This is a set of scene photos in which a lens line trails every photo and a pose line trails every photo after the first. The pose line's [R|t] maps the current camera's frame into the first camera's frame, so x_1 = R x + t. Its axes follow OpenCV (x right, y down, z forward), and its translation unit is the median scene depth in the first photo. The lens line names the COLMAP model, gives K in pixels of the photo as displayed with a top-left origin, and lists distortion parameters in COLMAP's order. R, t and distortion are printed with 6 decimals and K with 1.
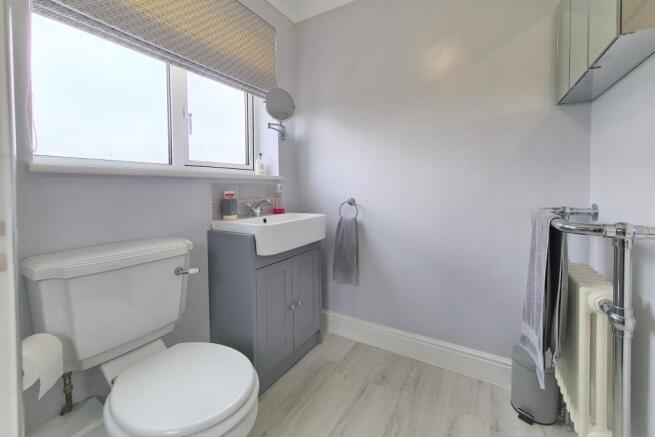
lens RADIAL K [[265.8, 0, 328.2], [0, 265.8, 195.1], [0, 0, 1]] dist [-0.000925, -0.000080]
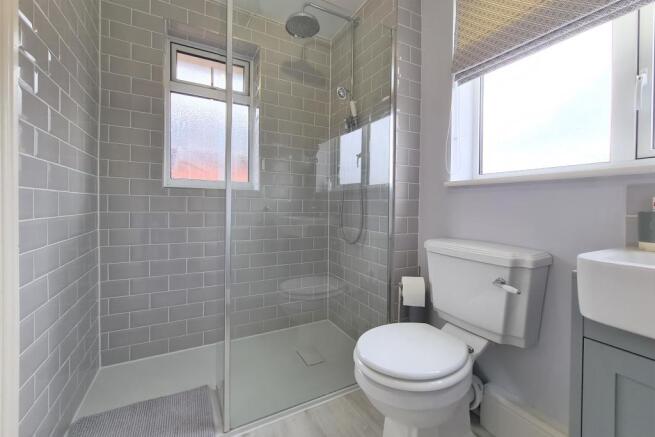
lens RADIAL K [[273.0, 0, 326.8], [0, 273.0, 203.4], [0, 0, 1]] dist [-0.000398, -0.000171]
pose [[-0.515558, 0.003788, -0.856846, 0.588893], [-0.016062, 0.999772, 0.014085, -0.000905], [0.856704, 0.021025, -0.515379, 0.972282]]
